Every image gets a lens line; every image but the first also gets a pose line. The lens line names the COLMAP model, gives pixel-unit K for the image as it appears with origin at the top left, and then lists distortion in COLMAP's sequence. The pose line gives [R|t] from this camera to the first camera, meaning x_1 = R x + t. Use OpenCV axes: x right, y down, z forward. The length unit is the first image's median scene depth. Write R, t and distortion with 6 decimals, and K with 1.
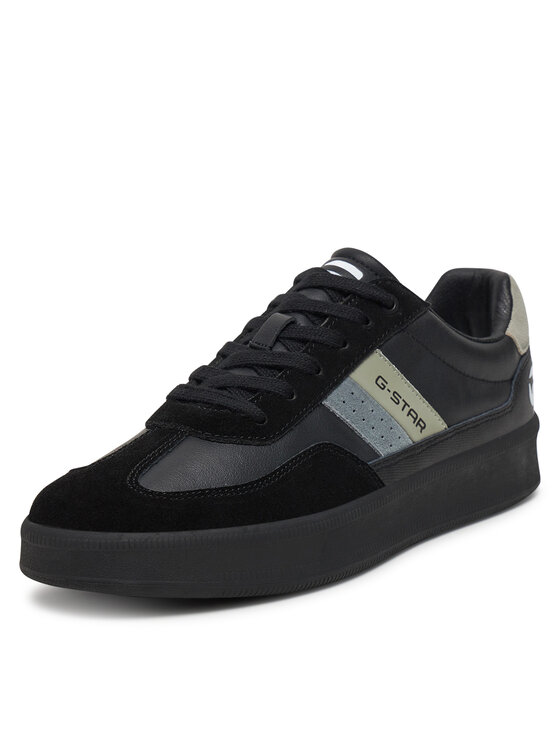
lens RADIAL K [[1479.1, 0, 280.0], [0, 1479.1, 373.0], [0, 0, 1]] dist [0.273876, 0.057863]
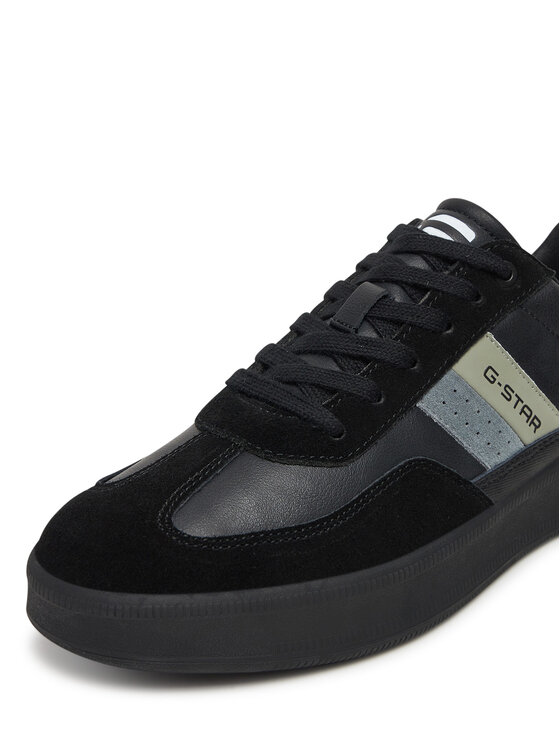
lens RADIAL K [[1649.8, 0, 280.0], [0, 1649.8, 373.0], [0, 0, 1]] dist [0.054066, 0.009147]
pose [[0.997106, 0.056208, -0.051197, -0.000308], [-0.054110, 0.997673, 0.041482, -0.028106], [0.053410, -0.038591, 0.997827, 0.104219]]
